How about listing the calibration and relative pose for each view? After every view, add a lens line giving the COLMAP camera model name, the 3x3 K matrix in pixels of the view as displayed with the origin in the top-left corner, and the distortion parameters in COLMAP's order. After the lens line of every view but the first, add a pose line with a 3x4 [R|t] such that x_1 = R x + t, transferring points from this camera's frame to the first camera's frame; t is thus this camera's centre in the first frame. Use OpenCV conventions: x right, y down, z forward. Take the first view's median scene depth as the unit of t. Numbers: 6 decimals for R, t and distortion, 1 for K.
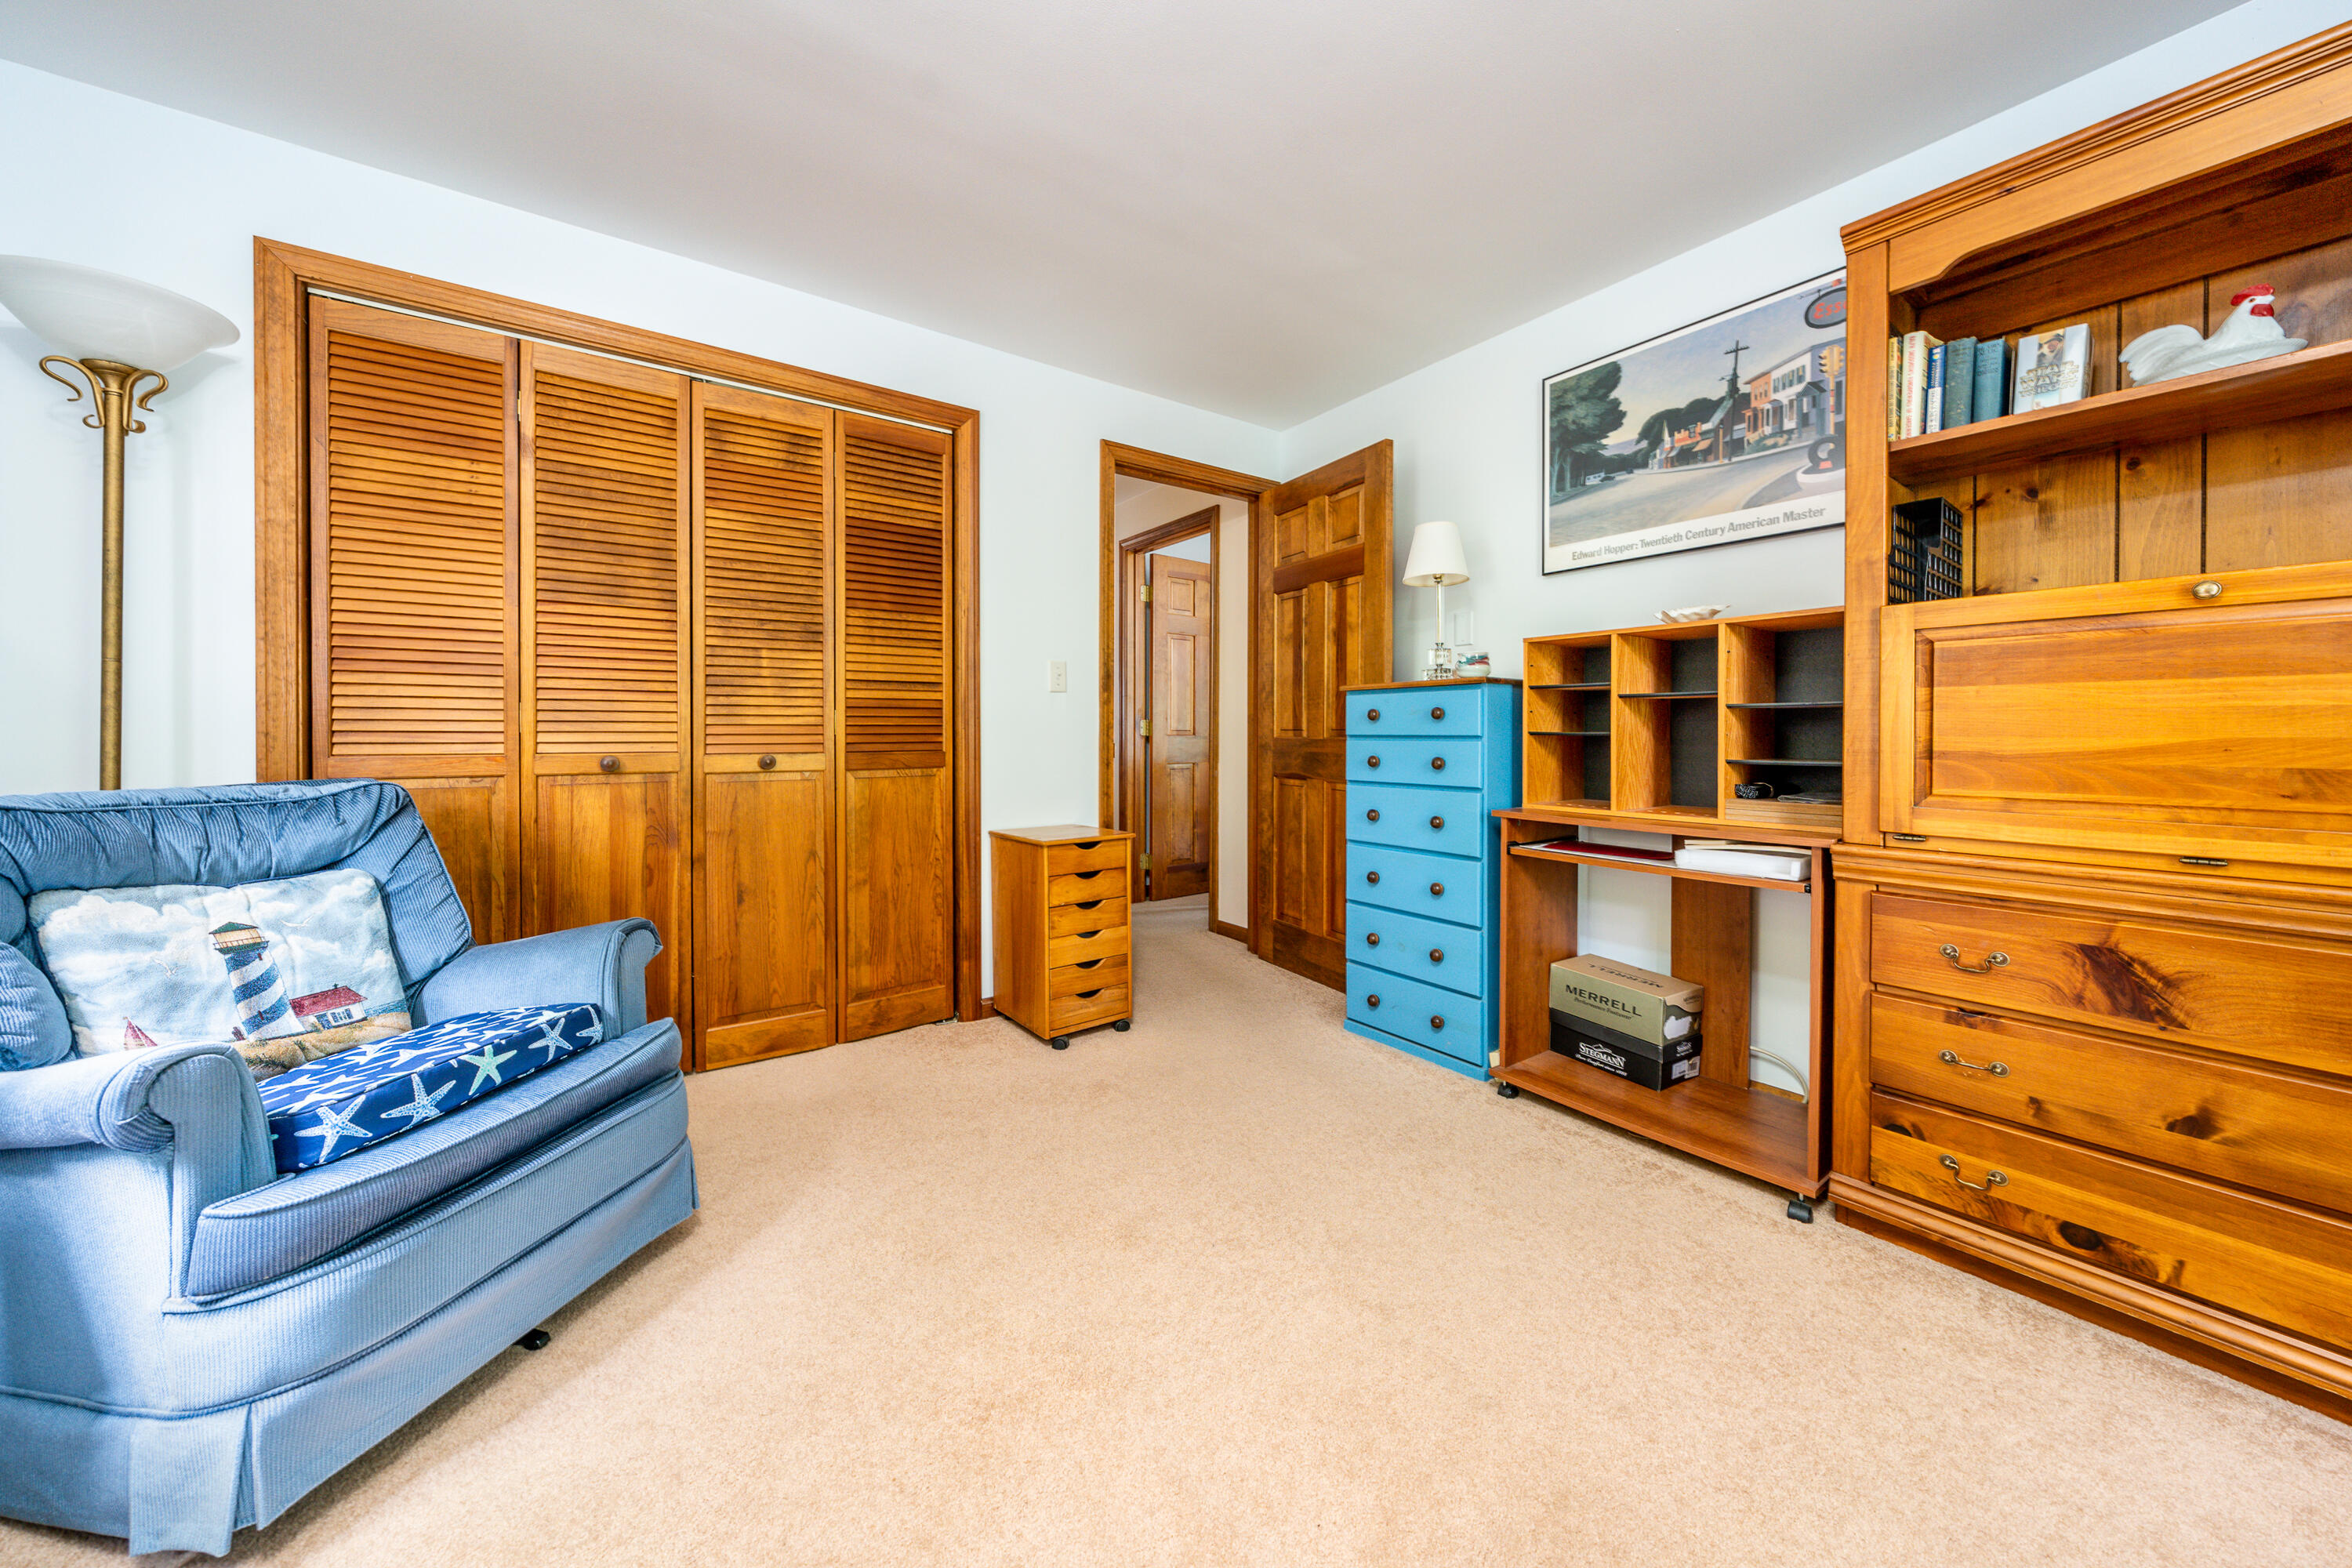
lens RADIAL K [[819.9, 0, 1187.7], [0, 819.9, 749.2], [0, 0, 1]] dist [-0.002555, -0.000006]
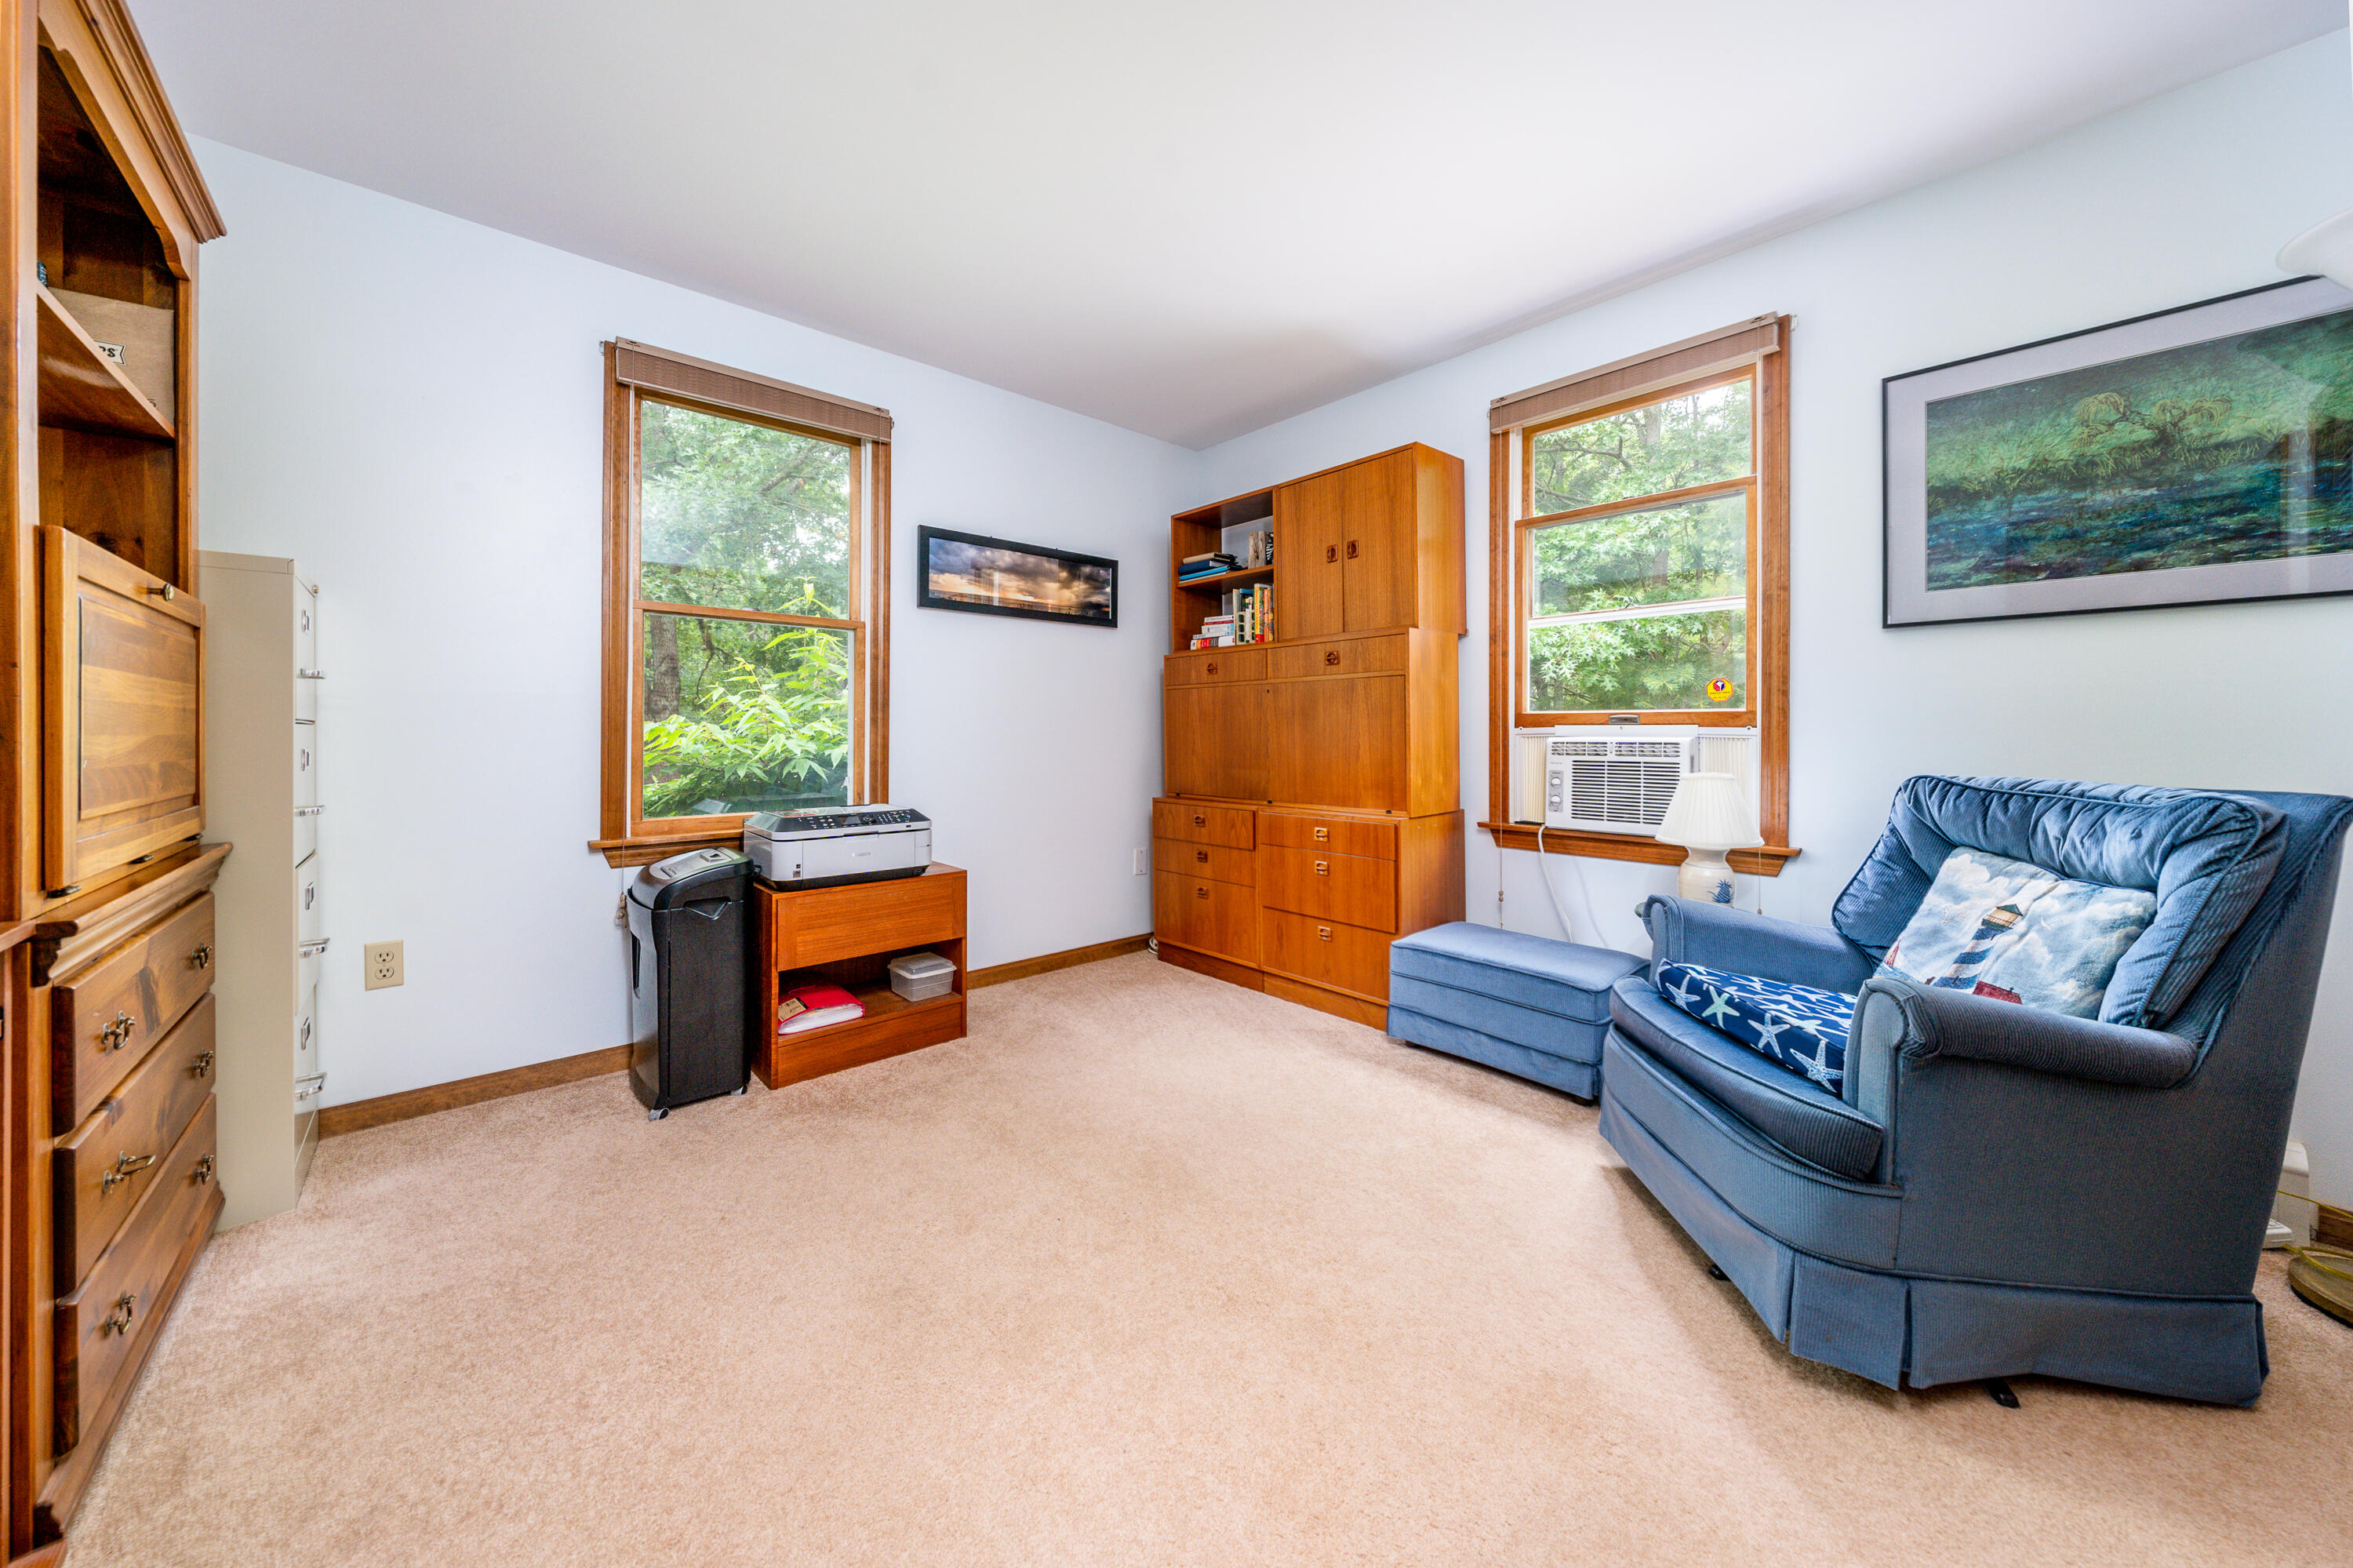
lens RADIAL K [[820.3, 0, 1188.2], [0, 820.3, 749.2], [0, 0, 1]] dist [-0.002555, -0.000006]
pose [[-0.993735, 0.002602, -0.111731, 0.059368], [-0.001705, 0.999260, 0.038436, -0.038855], [0.111748, 0.038386, -0.992995, 2.004935]]
